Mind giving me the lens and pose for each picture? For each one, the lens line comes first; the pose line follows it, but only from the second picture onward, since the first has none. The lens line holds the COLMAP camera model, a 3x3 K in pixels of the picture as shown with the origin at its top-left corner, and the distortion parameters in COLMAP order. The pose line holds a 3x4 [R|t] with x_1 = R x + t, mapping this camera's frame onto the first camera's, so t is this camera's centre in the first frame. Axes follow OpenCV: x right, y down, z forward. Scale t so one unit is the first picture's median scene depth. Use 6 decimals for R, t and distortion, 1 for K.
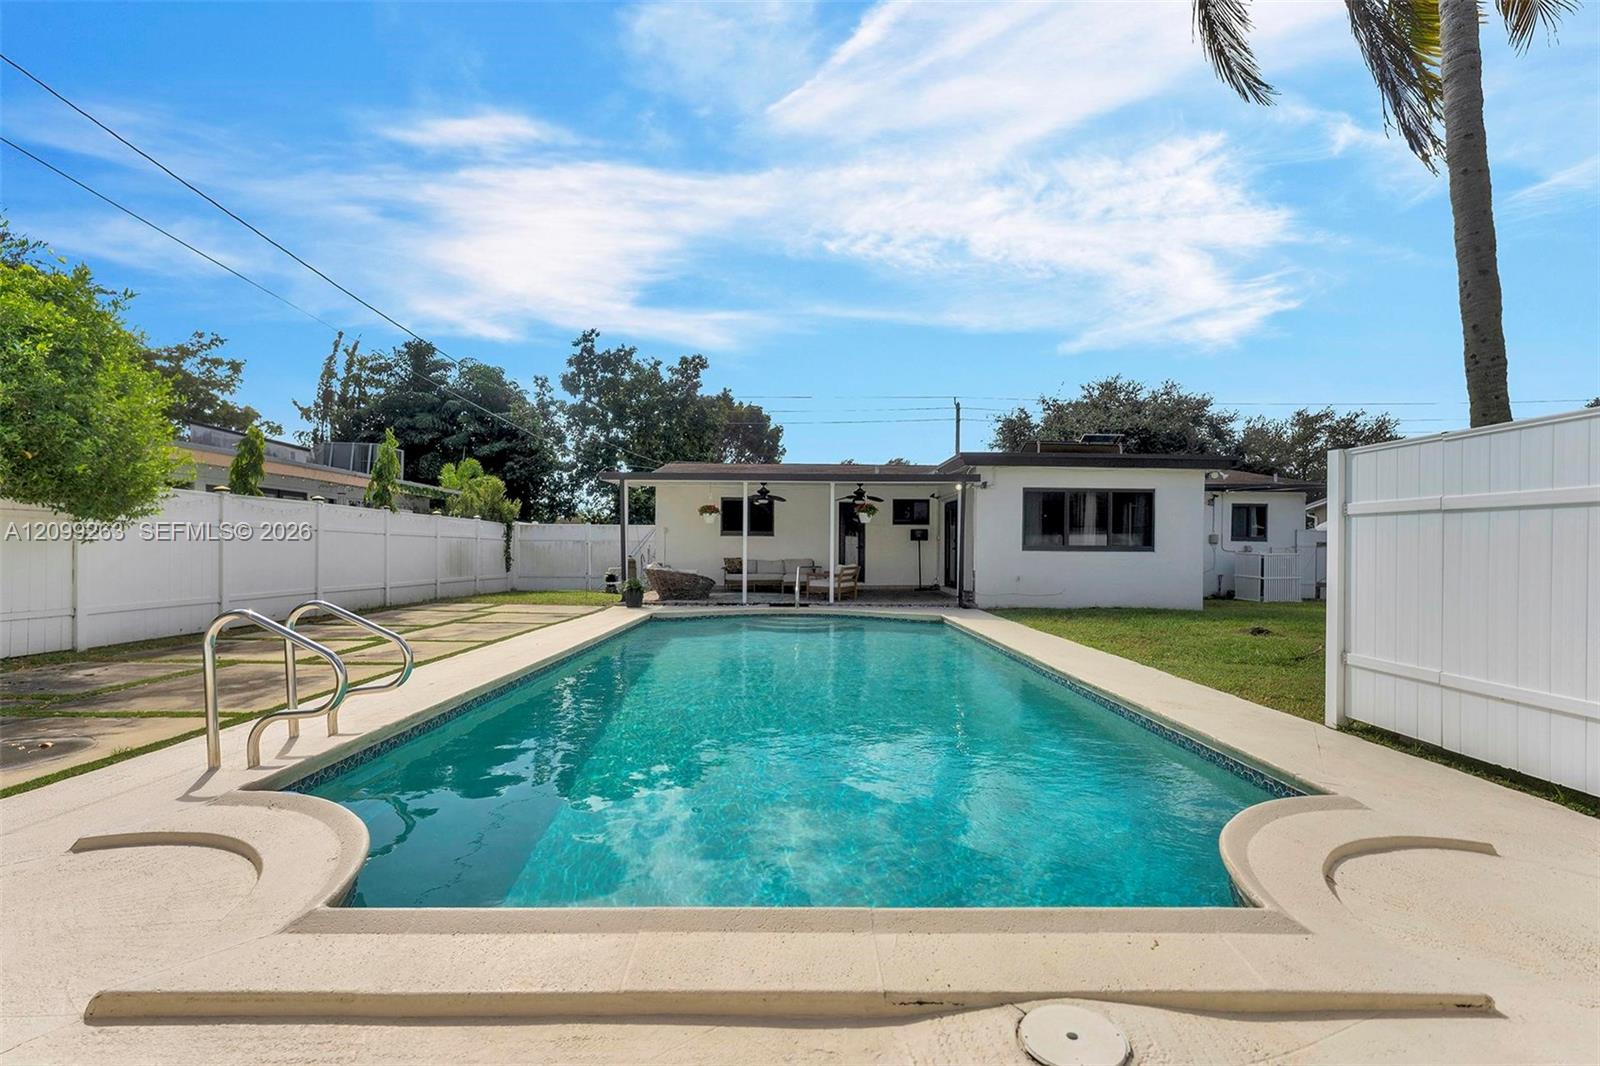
lens RADIAL K [[711.0, 0, 801.6], [0, 711.0, 542.6], [0, 0, 1]] dist [0.020104, -0.010604]
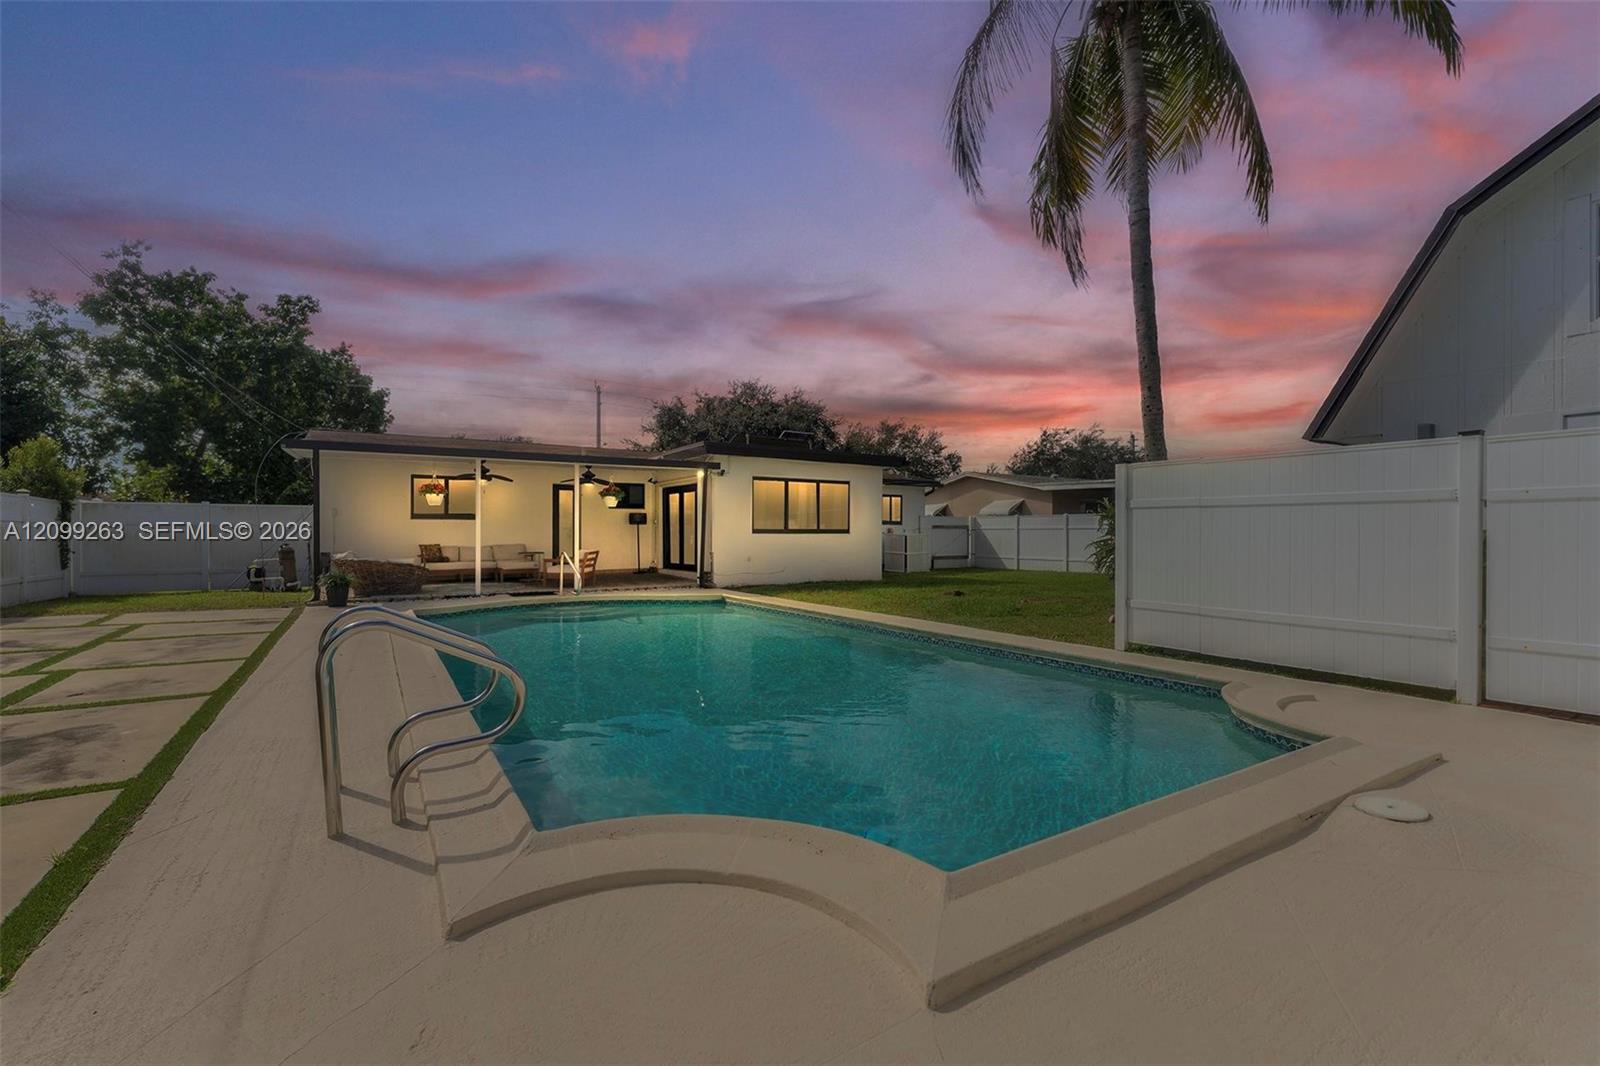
lens RADIAL K [[704.2, 0, 800.0], [0, 704.2, 533.0], [0, 0, 1]] dist [0.020879, -0.018590]
pose [[0.853118, -0.008527, 0.521648, -0.145747], [0.002919, 0.999929, 0.011570, -0.001330], [-0.521709, -0.008348, 0.853083, 0.022776]]
